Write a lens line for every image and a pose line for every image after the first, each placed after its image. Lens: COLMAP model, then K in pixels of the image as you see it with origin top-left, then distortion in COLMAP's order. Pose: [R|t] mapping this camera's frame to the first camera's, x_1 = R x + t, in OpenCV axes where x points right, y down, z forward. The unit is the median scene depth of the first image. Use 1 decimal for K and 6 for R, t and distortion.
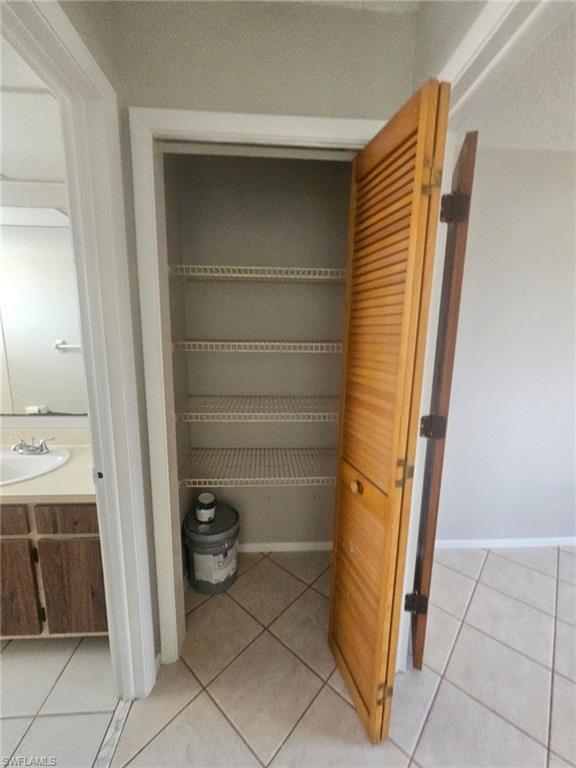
lens RADIAL K [[313.7, 0, 288.9], [0, 313.7, 381.7], [0, 0, 1]] dist [0.000167, 0.000984]
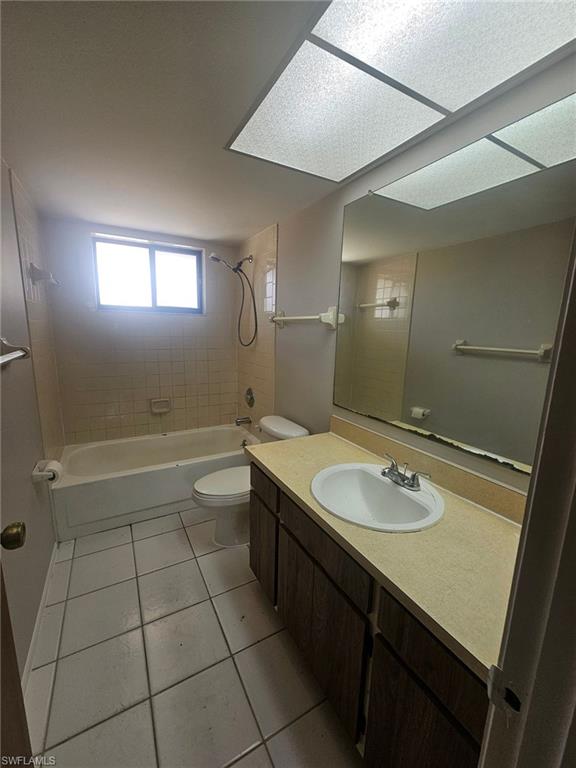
lens RADIAL K [[313.7, 0, 287.1], [0, 313.7, 383.0], [0, 0, 1]] dist [0.000167, 0.000984]
pose [[0.442919, 0.168511, -0.880583, -0.344078], [-0.164643, 0.980762, 0.104869, -0.060700], [0.881314, 0.098534, 0.462143, 0.422111]]
